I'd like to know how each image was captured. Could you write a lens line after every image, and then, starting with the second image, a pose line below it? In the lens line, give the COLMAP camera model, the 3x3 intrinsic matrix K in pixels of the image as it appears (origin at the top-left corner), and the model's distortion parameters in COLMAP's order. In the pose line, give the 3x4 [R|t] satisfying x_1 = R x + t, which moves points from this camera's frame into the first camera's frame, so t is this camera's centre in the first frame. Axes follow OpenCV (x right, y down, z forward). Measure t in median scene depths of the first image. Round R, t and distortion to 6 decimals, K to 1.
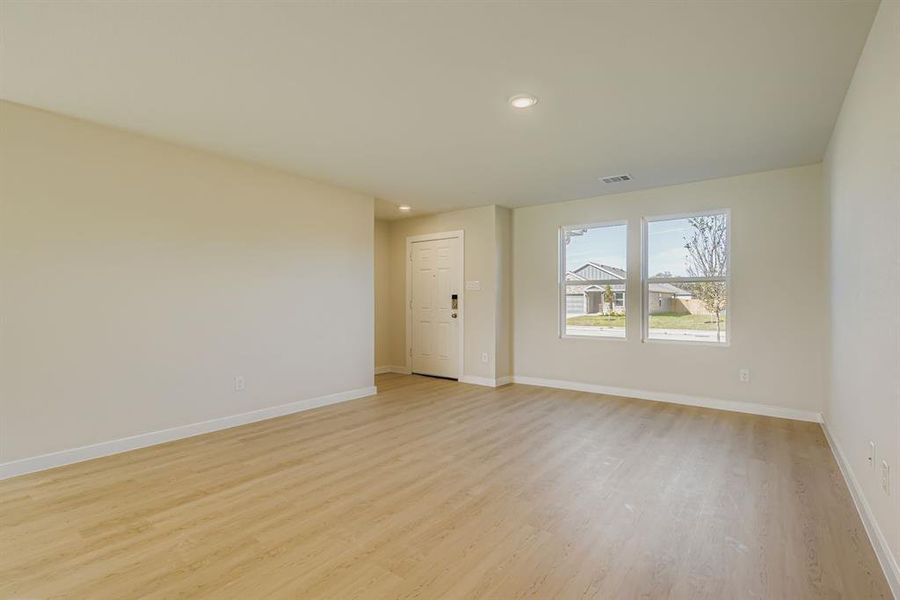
lens RADIAL K [[423.8, 0, 460.7], [0, 423.8, 302.7], [0, 0, 1]] dist [0.000550, 0.000060]
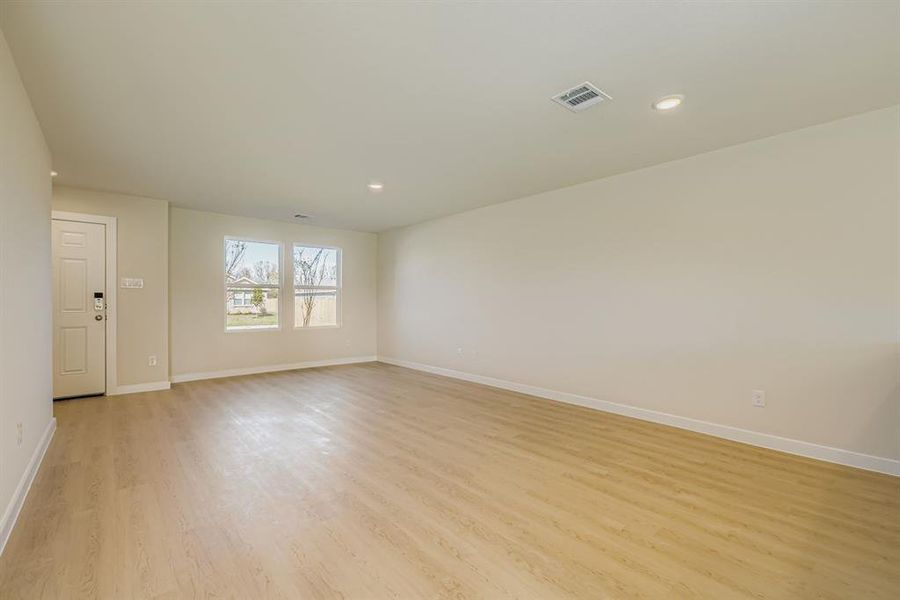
lens RADIAL K [[400.7, 0, 448.5], [0, 400.7, 302.5], [0, 0, 1]] dist [0.001766, 0.000043]
pose [[0.197609, -0.003823, 0.980274, -0.728847], [0.001478, 0.999992, 0.003602, -0.001336], [-0.980280, 0.000737, 0.197613, 0.199754]]
